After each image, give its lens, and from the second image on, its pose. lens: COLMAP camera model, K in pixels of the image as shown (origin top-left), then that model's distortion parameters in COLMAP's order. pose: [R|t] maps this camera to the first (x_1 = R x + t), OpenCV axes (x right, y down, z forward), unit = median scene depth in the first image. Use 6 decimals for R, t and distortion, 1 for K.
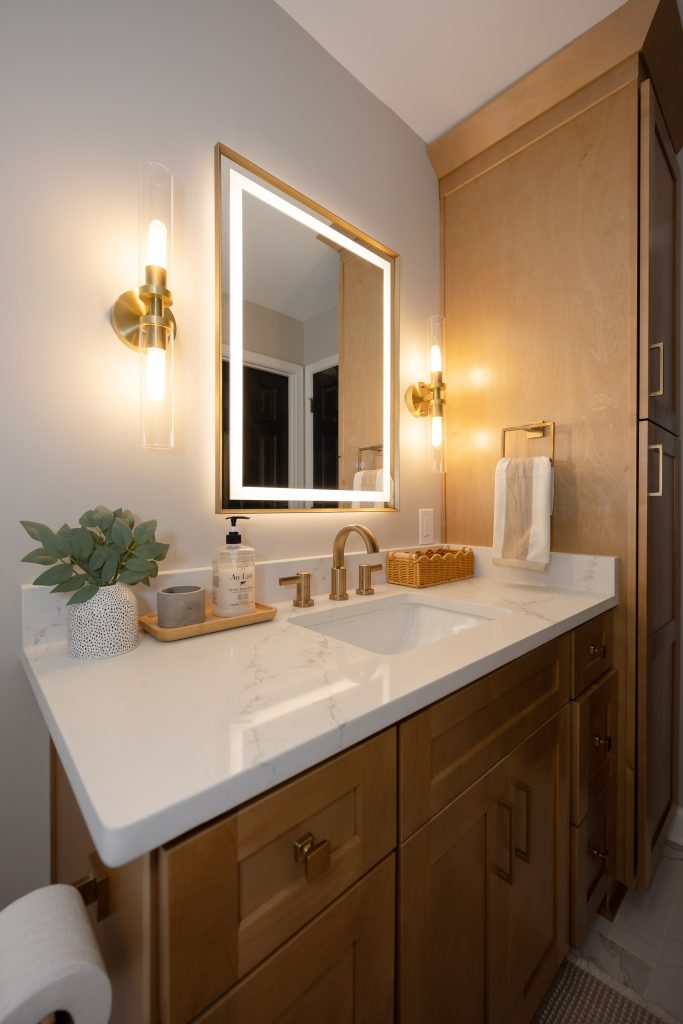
lens RADIAL K [[422.4, 0, 341.5], [0, 422.4, 507.7], [0, 0, 1]] dist [0.002202, 0.000020]
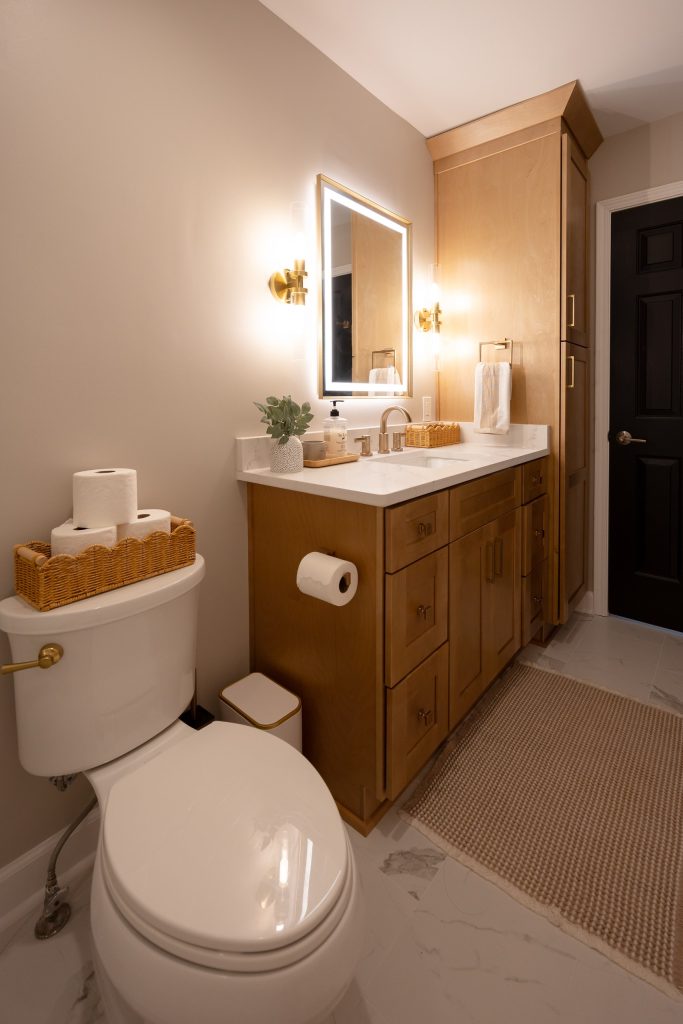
lens RADIAL K [[445.7, 0, 357.3], [0, 445.7, 407.6], [0, 0, 1]] dist [0.001198, 0.000062]
pose [[0.990445, -0.010252, 0.137527, -0.304195], [0.007679, 0.999786, 0.019227, 0.011474], [-0.137694, -0.017988, 0.990311, -0.578991]]
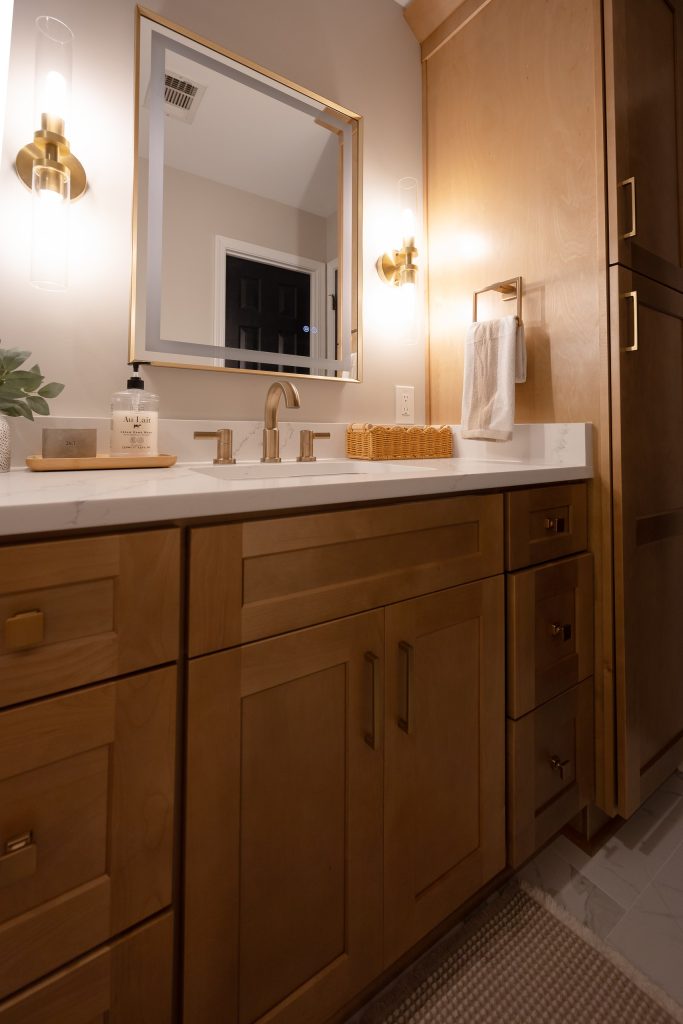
lens RADIAL K [[445.5, 0, 362.6], [0, 445.5, 414.7], [0, 0, 1]] dist [-0.000960, 0.000295]
pose [[0.991998, -0.001263, -0.126250, 0.297170], [-0.004116, 0.999095, -0.042334, 0.138070], [0.126189, 0.042515, 0.991095, 0.028563]]
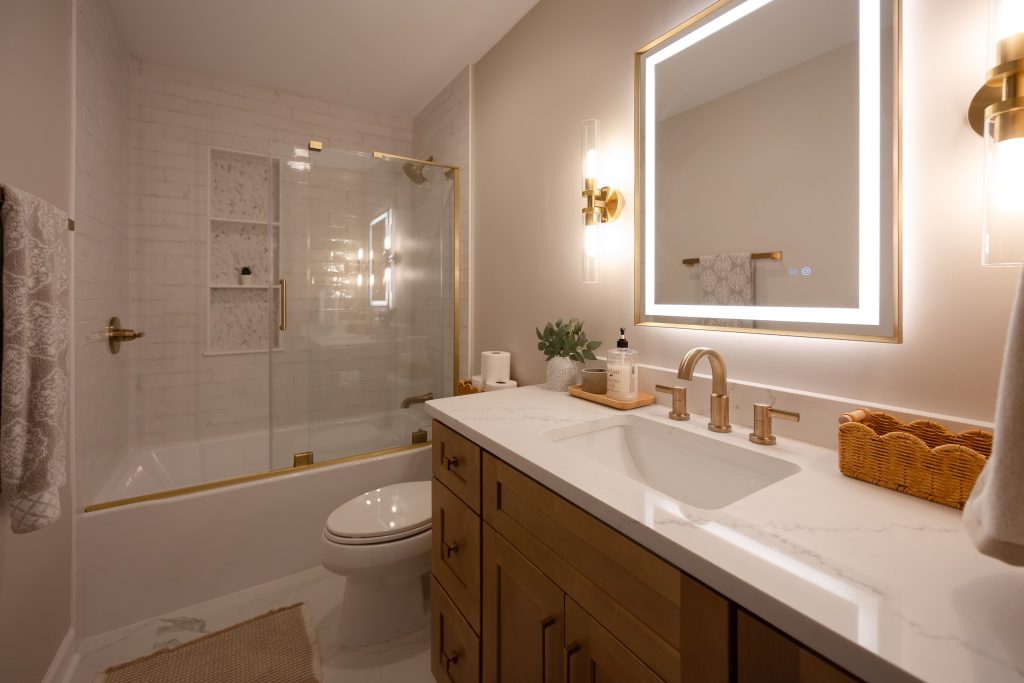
lens RADIAL K [[445.5, 0, 526.3], [0, 445.5, 296.2], [0, 0, 1]] dist [-0.000960, 0.000295]
pose [[-0.163124, -0.002573, -0.986602, 0.906747], [-0.007400, 0.999972, -0.001384, -0.056766], [0.986578, 0.007075, -0.163138, 0.686041]]
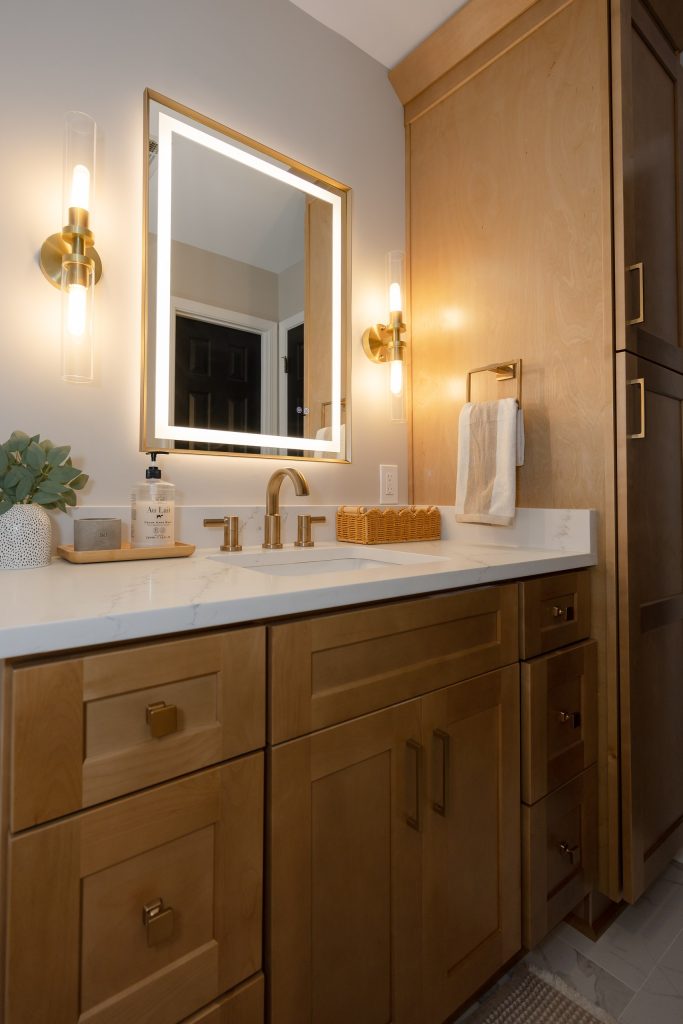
lens RADIAL K [[494.0, 0, 286.6], [0, 494.0, 480.0], [0, 0, 1]] dist [0.002307, -0.000654]
pose [[0.992483, 0.001794, -0.122370, 0.146318], [-0.005909, 0.999429, -0.033271, 0.092005], [0.122241, 0.033744, 0.991927, -0.084947]]
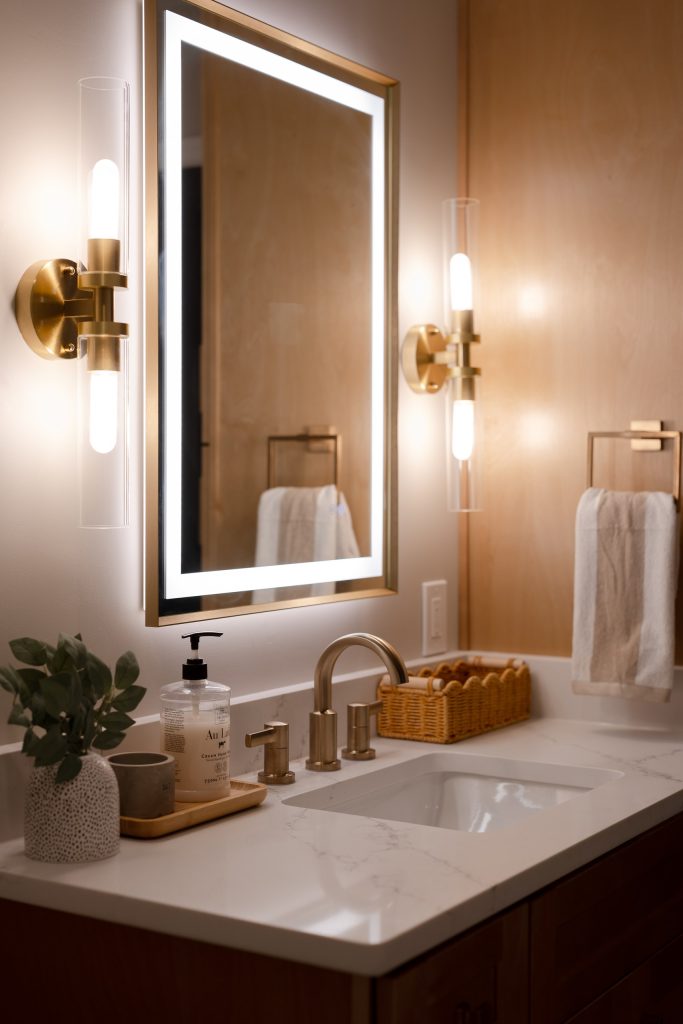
lens RADIAL K [[1473.8, 0, 325.7], [0, 1473.8, 512.2], [0, 0, 1]] dist [0.012968, 0.009257]
pose [[0.967357, -0.005794, 0.253351, -0.442431], [0.001317, 0.999840, 0.017836, -0.135902], [-0.253414, -0.016920, 0.967210, -0.760886]]
